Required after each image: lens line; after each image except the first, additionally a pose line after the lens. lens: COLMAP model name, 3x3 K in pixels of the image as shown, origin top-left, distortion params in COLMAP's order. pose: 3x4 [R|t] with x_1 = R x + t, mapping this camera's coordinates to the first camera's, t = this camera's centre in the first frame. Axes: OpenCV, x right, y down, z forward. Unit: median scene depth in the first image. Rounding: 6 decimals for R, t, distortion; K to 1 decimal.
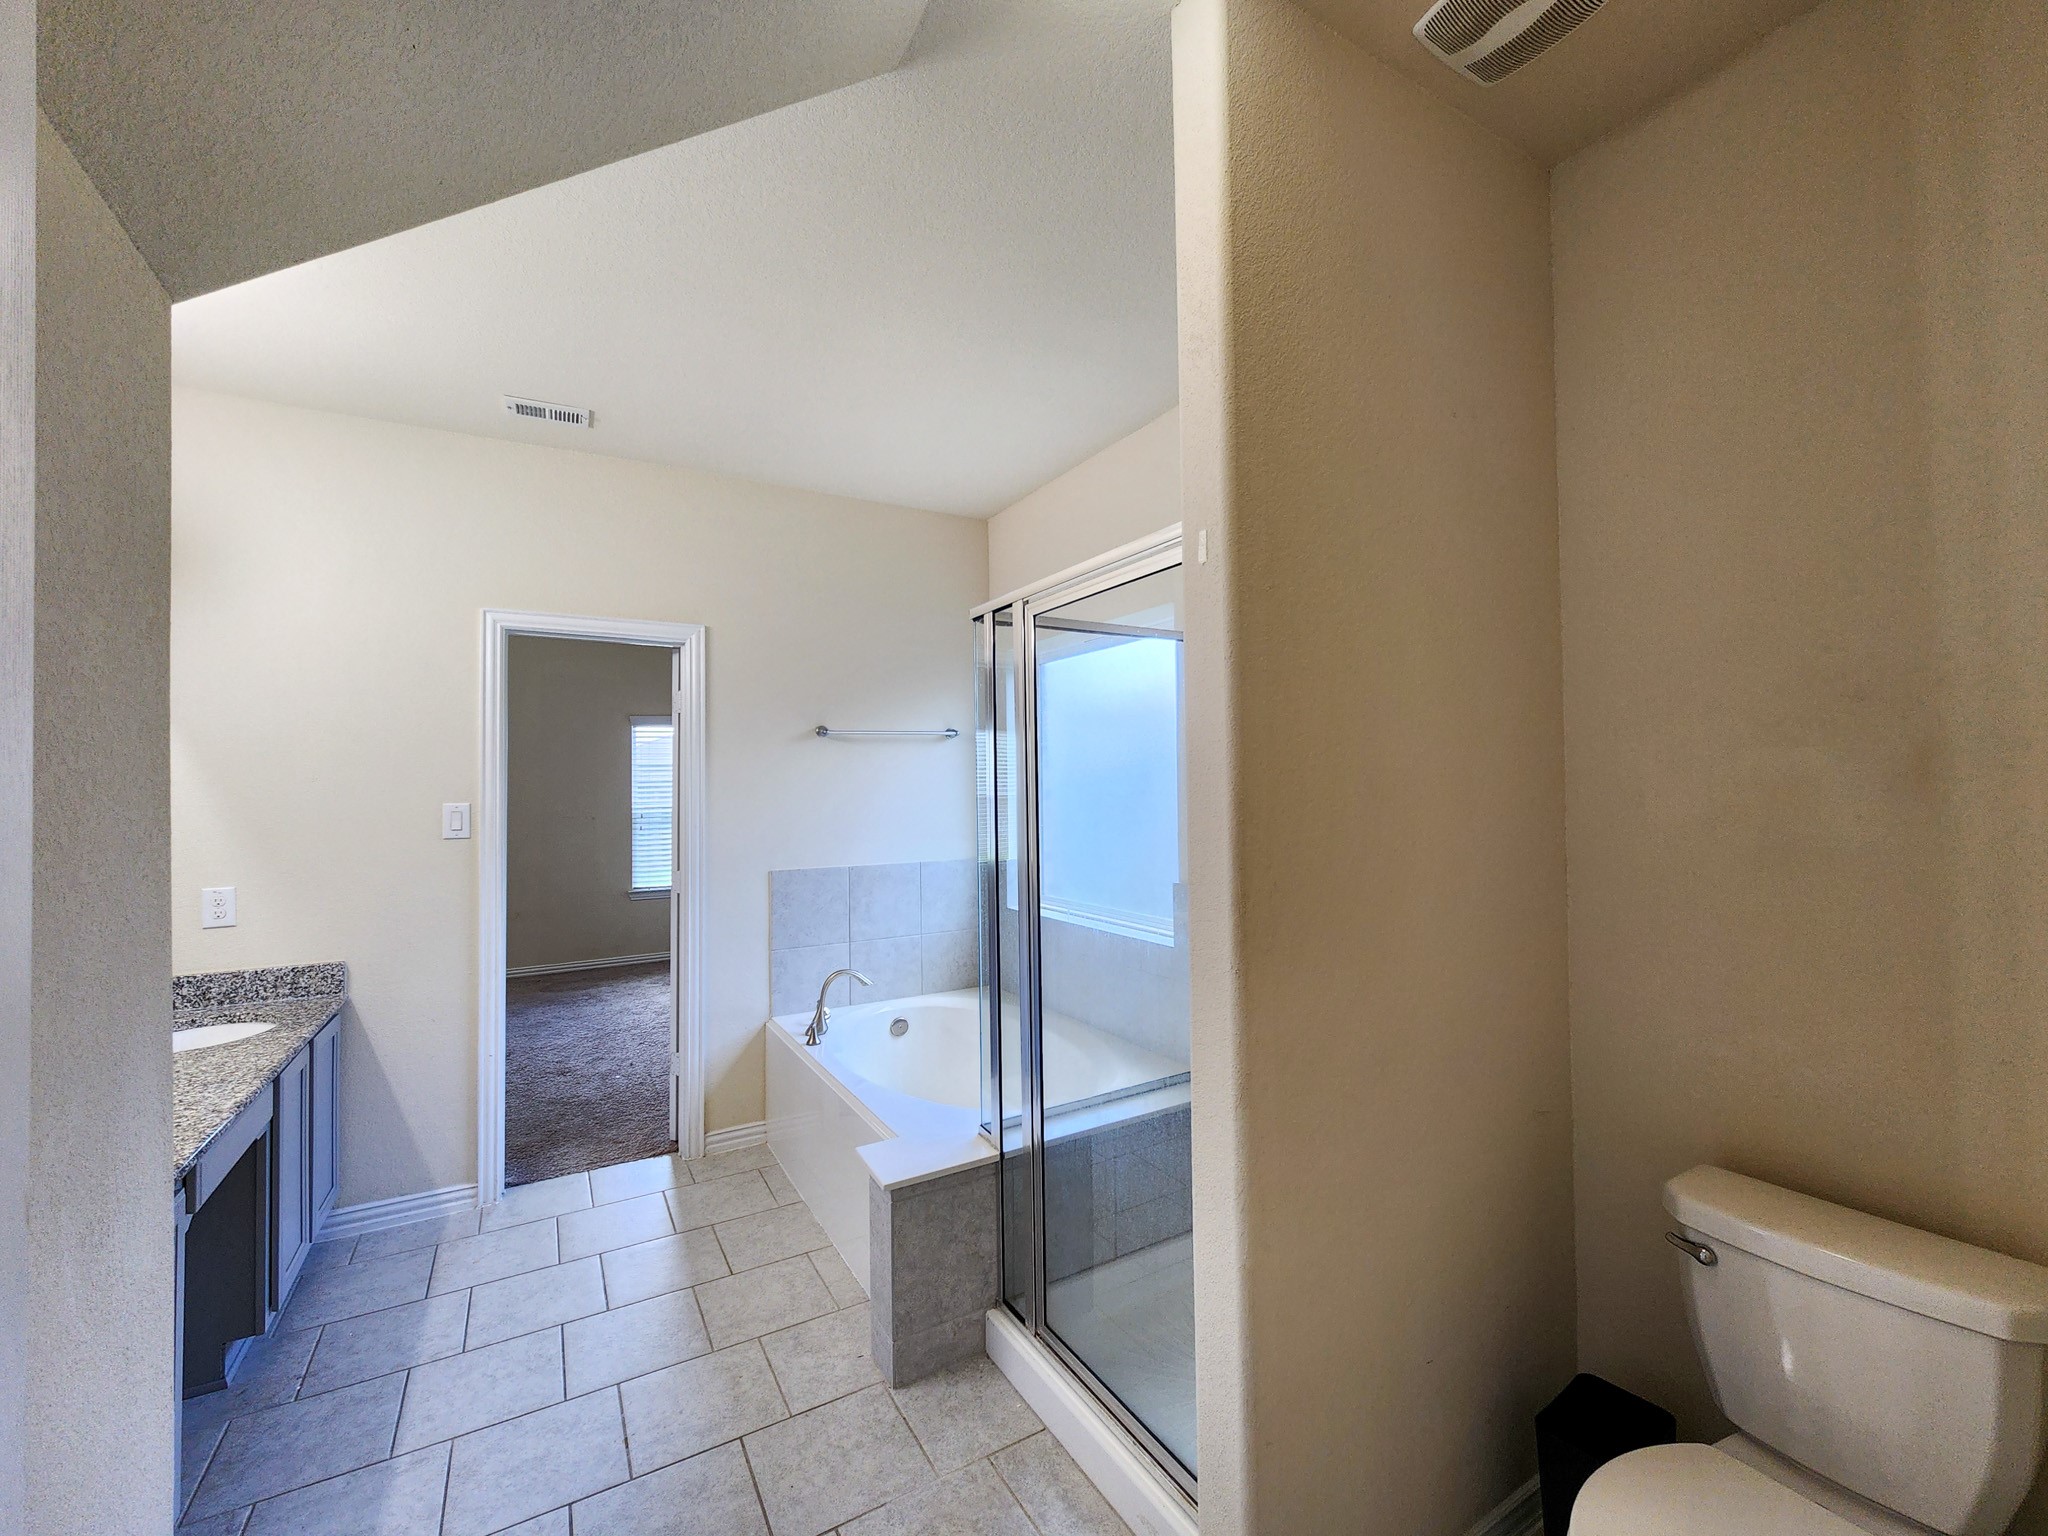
lens RADIAL K [[838.4, 0, 1031.3], [0, 838.4, 772.5], [0, 0, 1]] dist [0.000659, 0.000020]
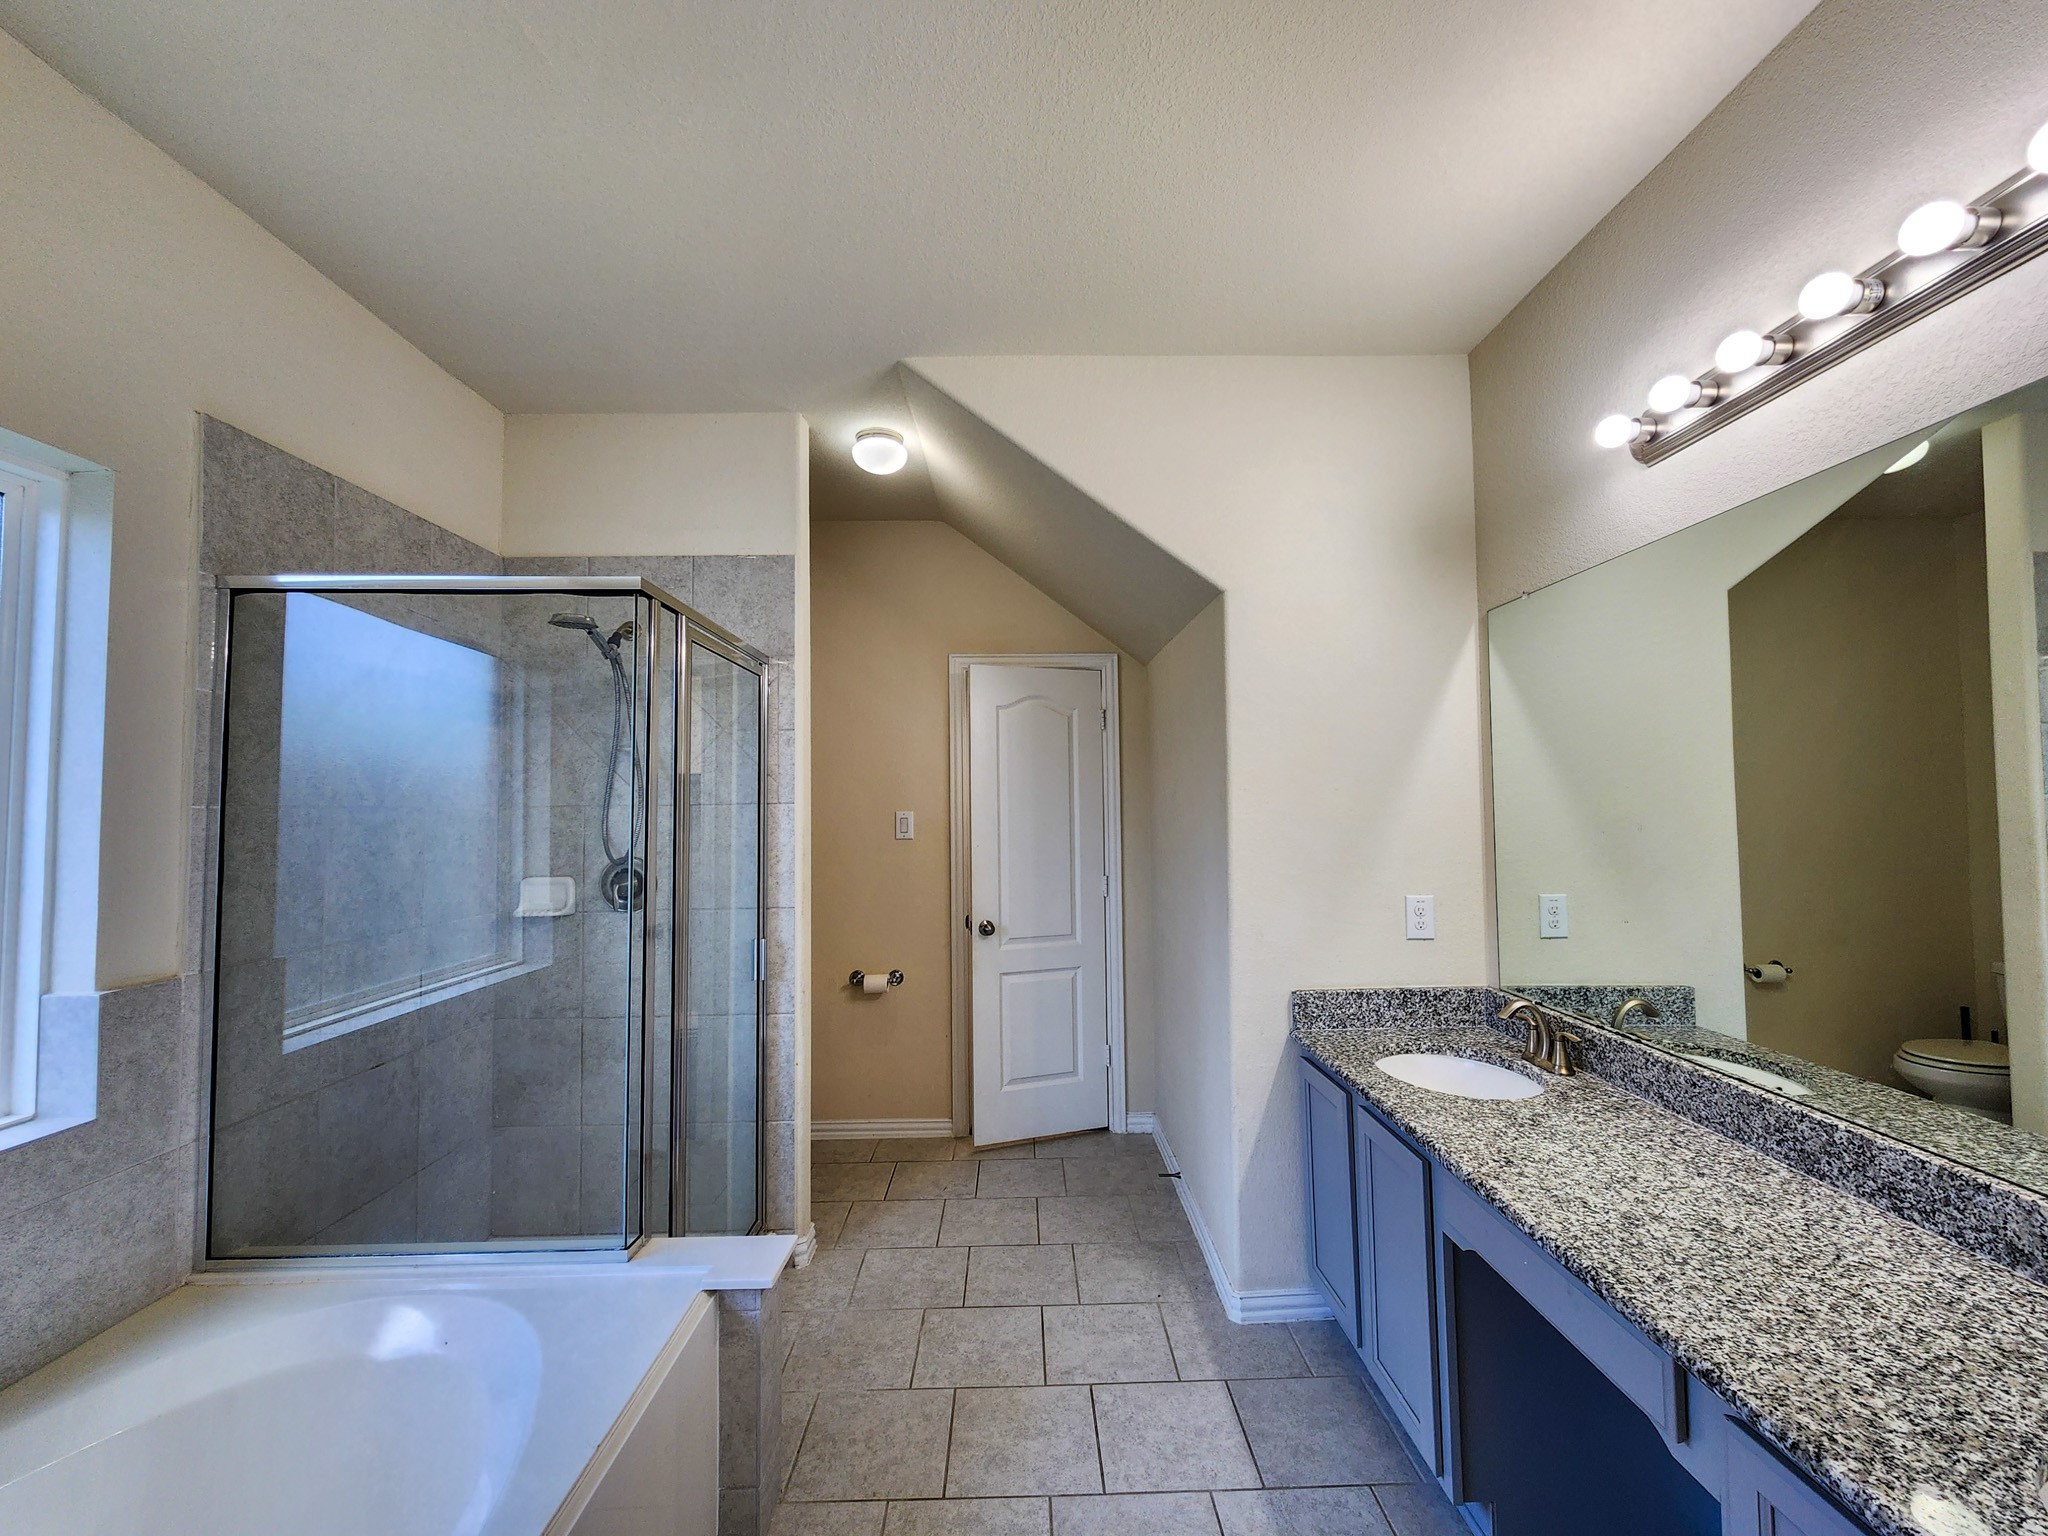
lens RADIAL K [[838.4, 0, 1031.3], [0, 838.4, 772.5], [0, 0, 1]] dist [0.000659, 0.000020]
pose [[-0.868766, 0.046435, 0.493041, -0.968148], [0.015473, 0.997653, -0.066694, 0.058366], [-0.494981, -0.050313, -0.867446, 1.878930]]
